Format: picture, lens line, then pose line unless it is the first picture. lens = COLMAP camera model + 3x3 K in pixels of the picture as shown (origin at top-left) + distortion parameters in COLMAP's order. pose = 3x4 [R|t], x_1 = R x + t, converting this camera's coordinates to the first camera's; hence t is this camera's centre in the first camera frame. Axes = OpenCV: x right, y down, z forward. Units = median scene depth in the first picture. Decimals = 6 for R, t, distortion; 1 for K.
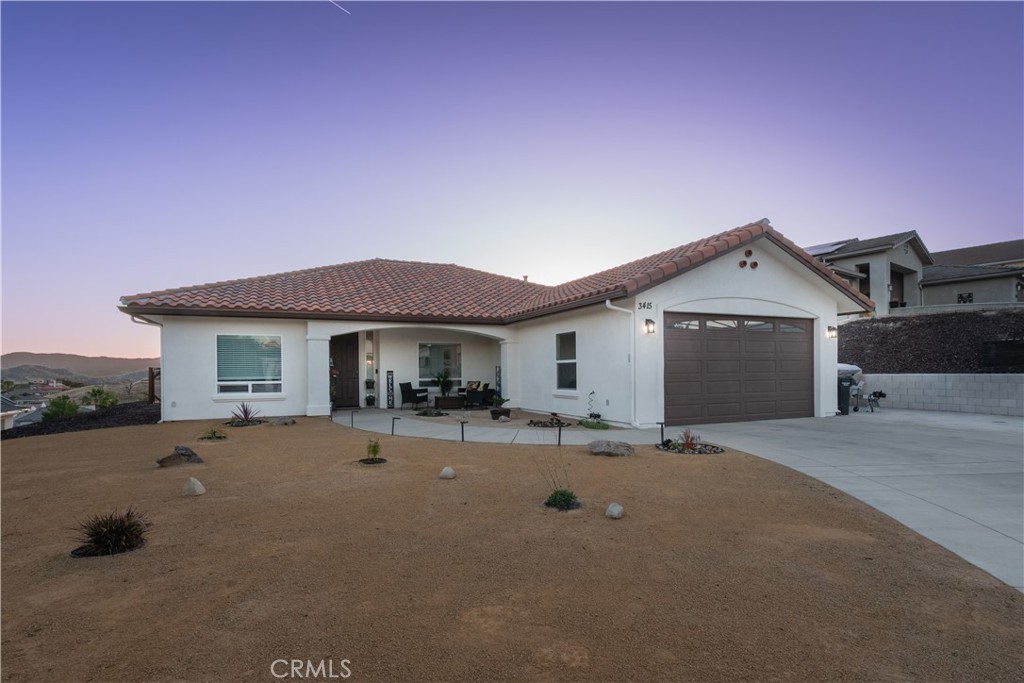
lens RADIAL K [[515.4, 0, 512.0], [0, 515.4, 355.1], [0, 0, 1]] dist [-0.000006, -0.000352]
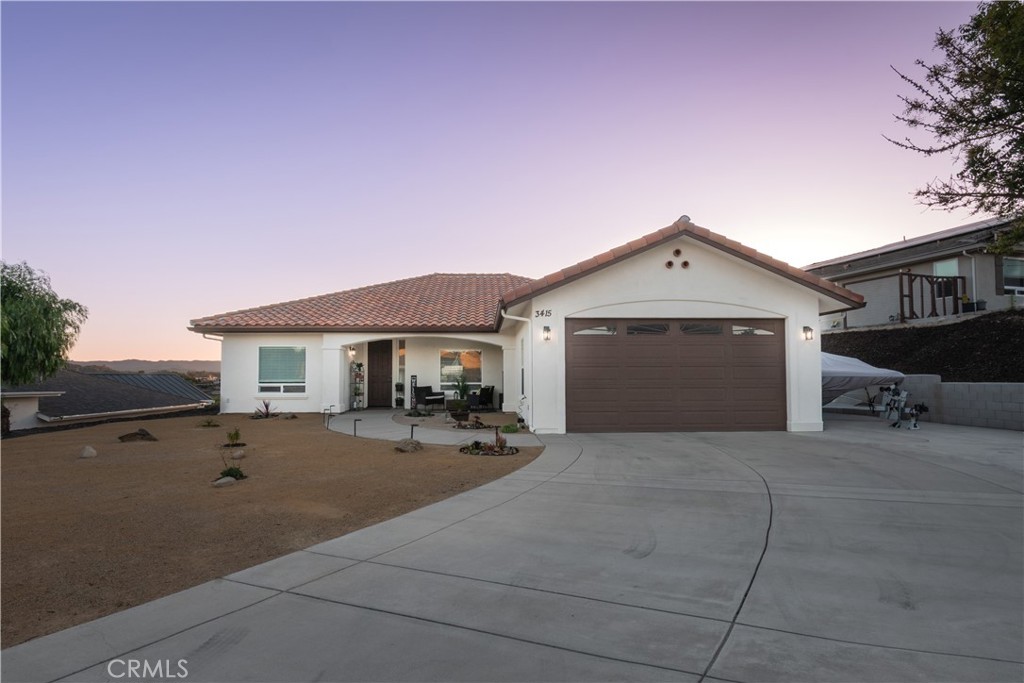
lens RADIAL K [[536.3, 0, 512.0], [0, 536.3, 341.5], [0, 0, 1]] dist [-0.002730, -0.000574]
pose [[0.935887, -0.017811, -0.351851, 0.473159], [0.006785, 0.999447, -0.032546, -0.004516], [0.352236, 0.028072, 0.935490, -0.017783]]
